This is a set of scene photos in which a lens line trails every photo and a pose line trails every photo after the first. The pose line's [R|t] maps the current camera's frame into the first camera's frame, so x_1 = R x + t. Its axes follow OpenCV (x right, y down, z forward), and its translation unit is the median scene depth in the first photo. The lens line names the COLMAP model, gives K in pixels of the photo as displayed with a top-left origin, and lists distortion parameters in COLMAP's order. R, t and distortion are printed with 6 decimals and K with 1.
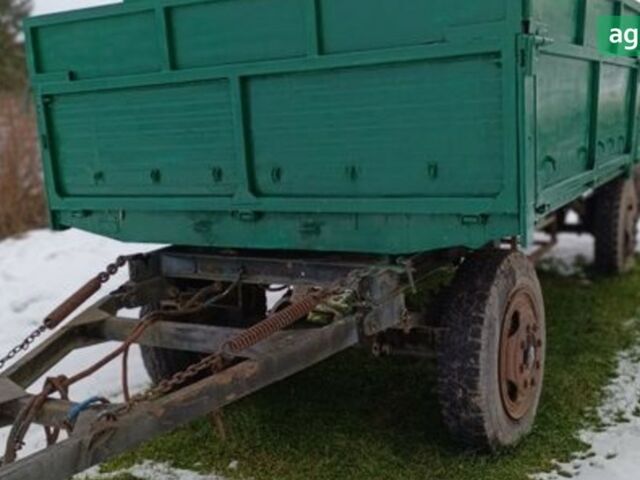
lens RADIAL K [[803.6, 0, 320.0], [0, 803.6, 241.1], [0, 0, 1]] dist [0.026672, -0.056755]
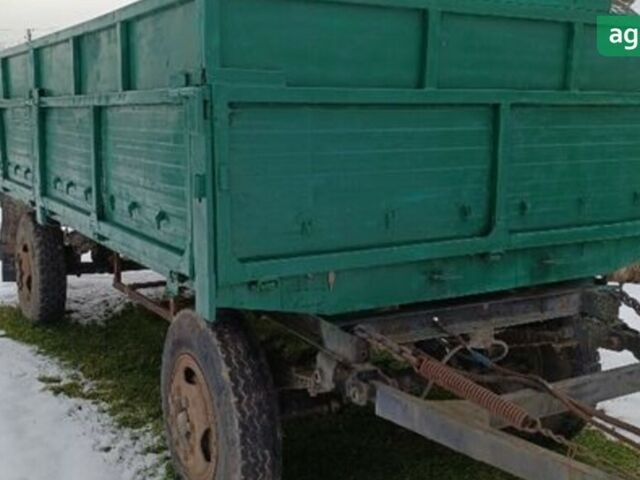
lens RADIAL K [[803.6, 0, 320.0], [0, 803.6, 241.1], [0, 0, 1]] dist [0.026672, -0.056755]
pose [[0.480546, -0.073380, 0.873894, -0.935106], [0.116667, 0.992985, 0.019225, -0.085470], [-0.869174, 0.092716, 0.485736, 0.700933]]
